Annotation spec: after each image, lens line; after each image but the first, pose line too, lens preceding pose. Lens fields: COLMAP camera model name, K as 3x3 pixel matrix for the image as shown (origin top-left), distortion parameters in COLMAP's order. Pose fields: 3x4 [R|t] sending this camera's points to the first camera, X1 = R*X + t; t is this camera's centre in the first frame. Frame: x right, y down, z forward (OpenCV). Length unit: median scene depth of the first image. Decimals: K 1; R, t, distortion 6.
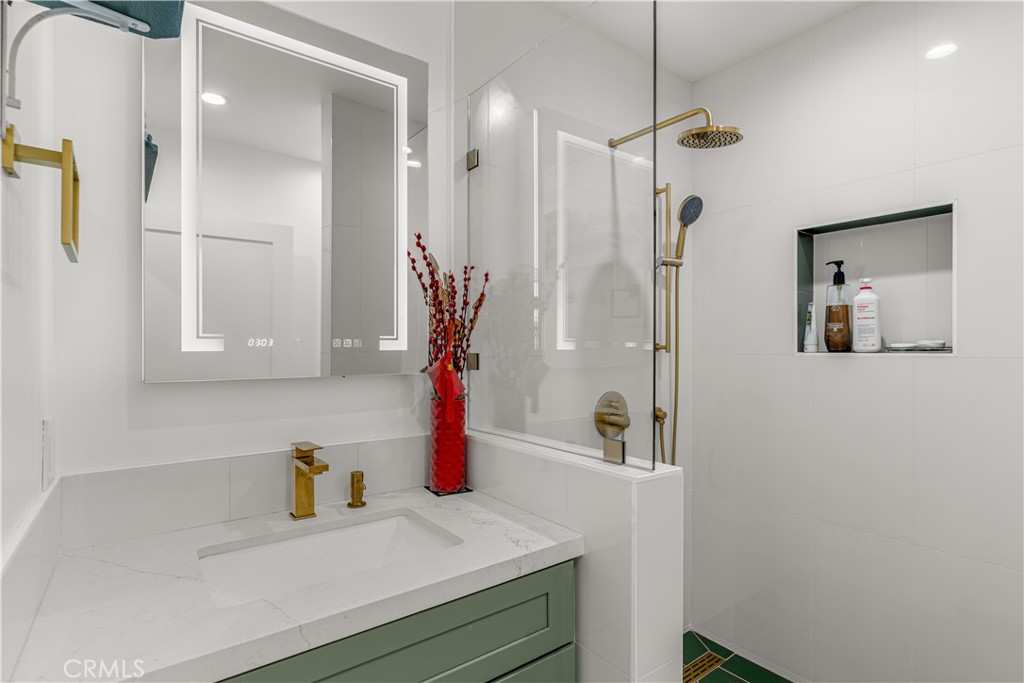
lens RADIAL K [[502.9, 0, 511.2], [0, 502.9, 345.5], [0, 0, 1]] dist [-0.005183, 0.001484]
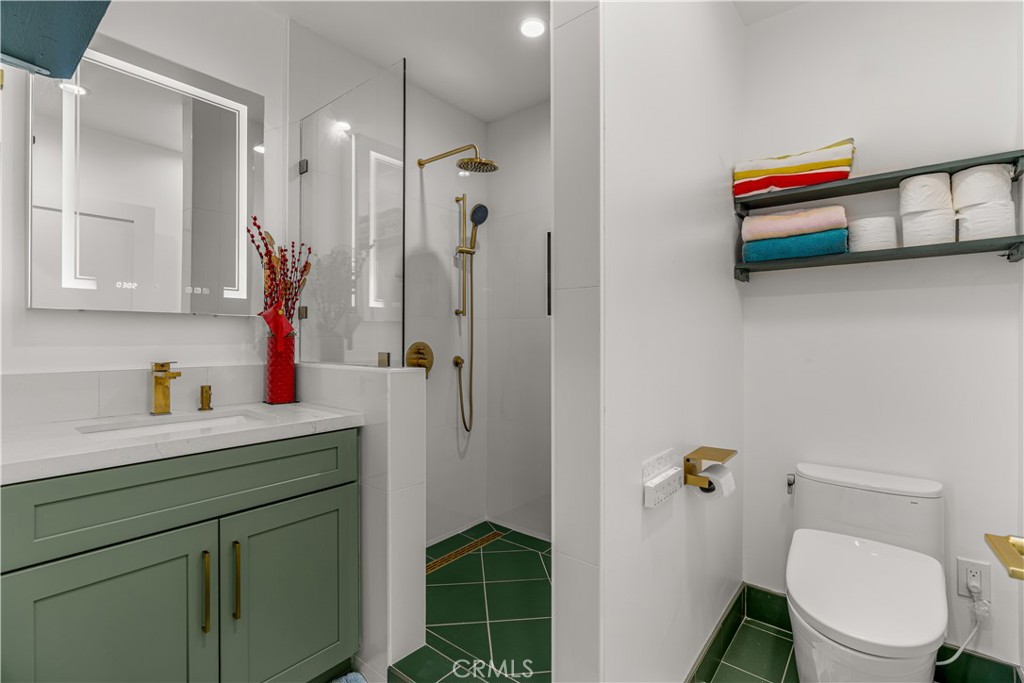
lens RADIAL K [[470.9, 0, 510.2], [0, 470.9, 336.5], [0, 0, 1]] dist [-0.002552, 0.001922]
pose [[0.971848, 0.003285, 0.235587, 0.185396], [-0.002104, 0.999984, -0.005262, 0.111107], [-0.235600, 0.004619, 0.971839, -0.419310]]
